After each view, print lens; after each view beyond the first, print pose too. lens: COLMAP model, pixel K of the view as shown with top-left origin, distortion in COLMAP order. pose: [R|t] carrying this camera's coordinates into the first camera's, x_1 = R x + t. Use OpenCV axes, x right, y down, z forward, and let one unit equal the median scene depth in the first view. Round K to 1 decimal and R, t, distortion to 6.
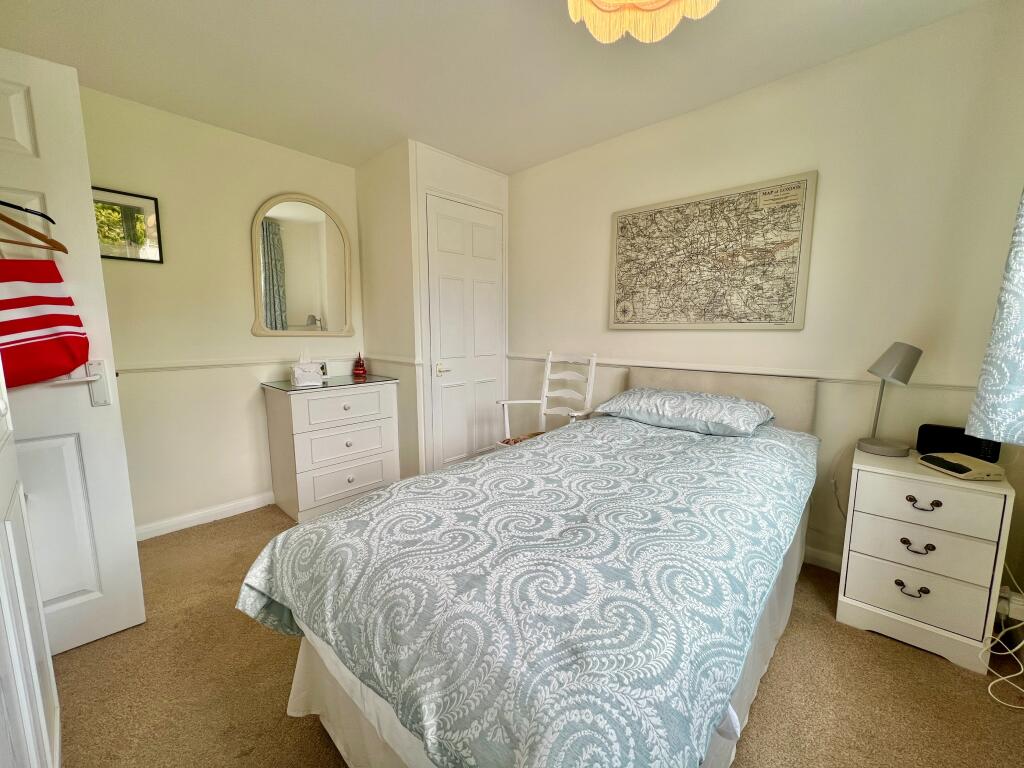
lens RADIAL K [[411.8, 0, 511.9], [0, 411.8, 381.7], [0, 0, 1]] dist [-0.003303, 0.001277]
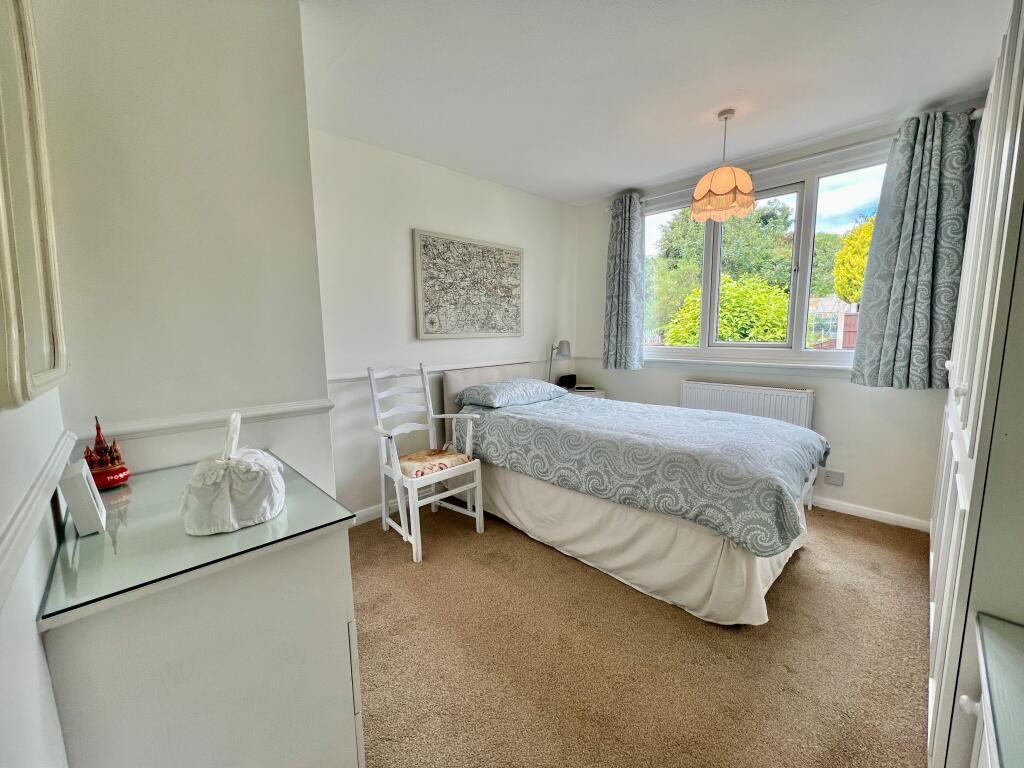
lens RADIAL K [[411.8, 0, 511.2], [0, 411.8, 381.5], [0, 0, 1]] dist [-0.003303, 0.001277]
pose [[0.048230, -0.127099, 0.990717, -0.934255], [0.142111, 0.982654, 0.119147, -0.131609], [-0.988675, 0.135045, 0.065455, 0.829314]]
